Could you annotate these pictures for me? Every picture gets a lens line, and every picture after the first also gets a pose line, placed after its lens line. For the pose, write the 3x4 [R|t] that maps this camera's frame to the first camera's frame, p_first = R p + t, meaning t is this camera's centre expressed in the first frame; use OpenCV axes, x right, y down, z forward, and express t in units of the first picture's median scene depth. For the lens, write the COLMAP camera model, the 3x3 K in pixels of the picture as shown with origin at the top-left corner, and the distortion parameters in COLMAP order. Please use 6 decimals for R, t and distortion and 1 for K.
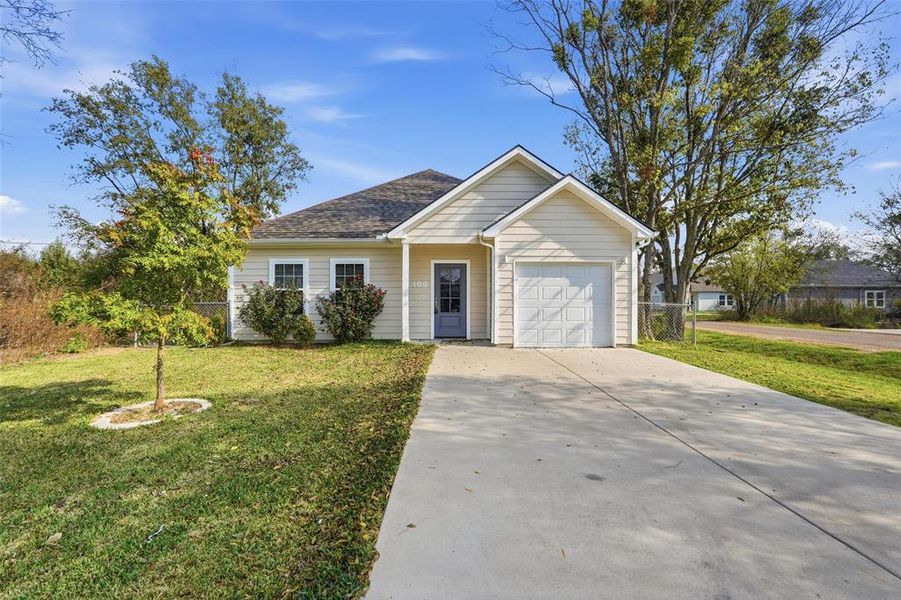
lens RADIAL K [[401.7, 0, 448.4], [0, 401.7, 301.0], [0, 0, 1]] dist [-0.013773, 0.008608]
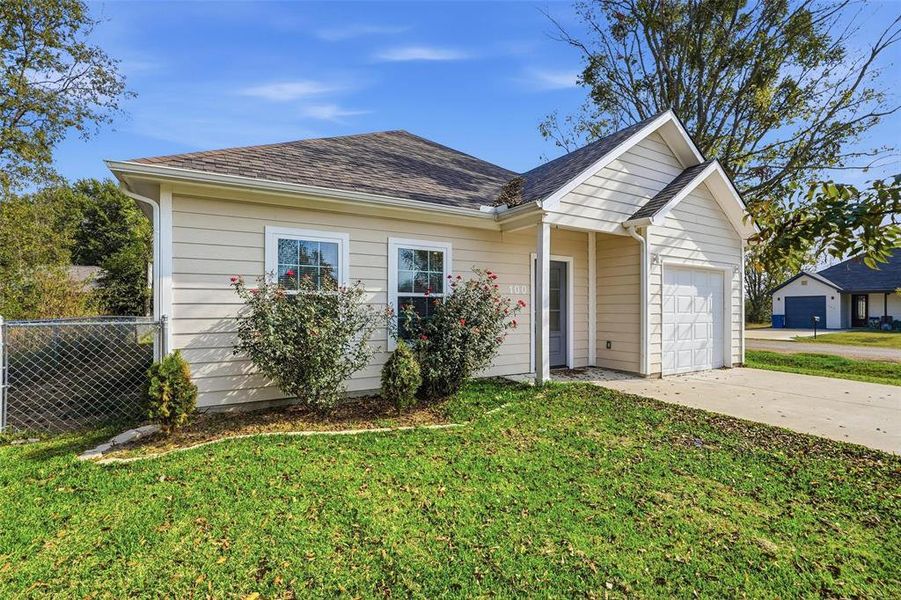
lens RADIAL K [[403.5, 0, 447.6], [0, 403.5, 304.5], [0, 0, 1]] dist [0.000591, 0.000727]
pose [[0.863833, 0.007580, 0.503720, -0.552680], [-0.001081, 0.999912, -0.013193, -0.009113], [-0.503776, 0.010852, 0.863766, 0.540750]]
